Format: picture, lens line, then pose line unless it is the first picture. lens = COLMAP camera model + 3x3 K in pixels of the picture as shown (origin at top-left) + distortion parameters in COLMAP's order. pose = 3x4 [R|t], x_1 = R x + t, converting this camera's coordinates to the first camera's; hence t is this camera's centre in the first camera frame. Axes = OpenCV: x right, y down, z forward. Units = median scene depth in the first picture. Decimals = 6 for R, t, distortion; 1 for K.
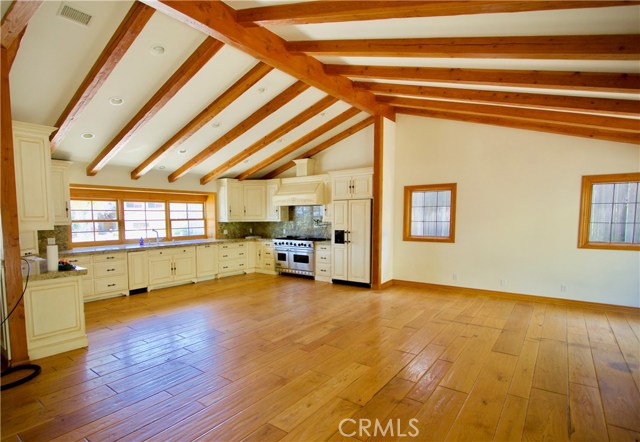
lens RADIAL K [[340.0, 0, 278.9], [0, 340.0, 239.6], [0, 0, 1]] dist [-0.003113, -0.001020]
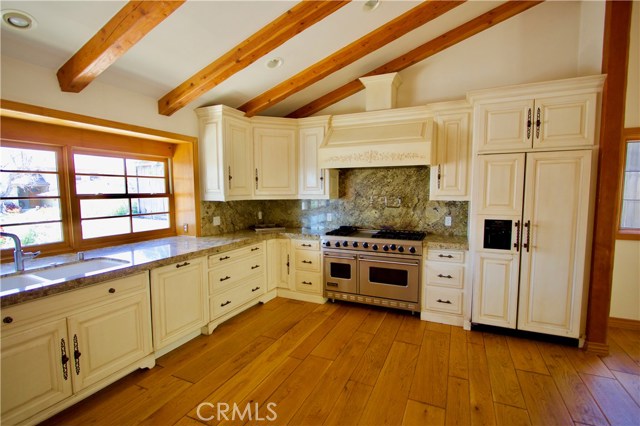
lens RADIAL K [[306.0, 0, 320.0], [0, 306.0, 213.0], [0, 0, 1]] dist [-0.004847, -0.000381]
pose [[0.965290, -0.015800, 0.260702, -0.154853], [0.014862, 0.999874, 0.005567, -0.041264], [-0.260757, -0.001499, 0.965403, 0.647915]]
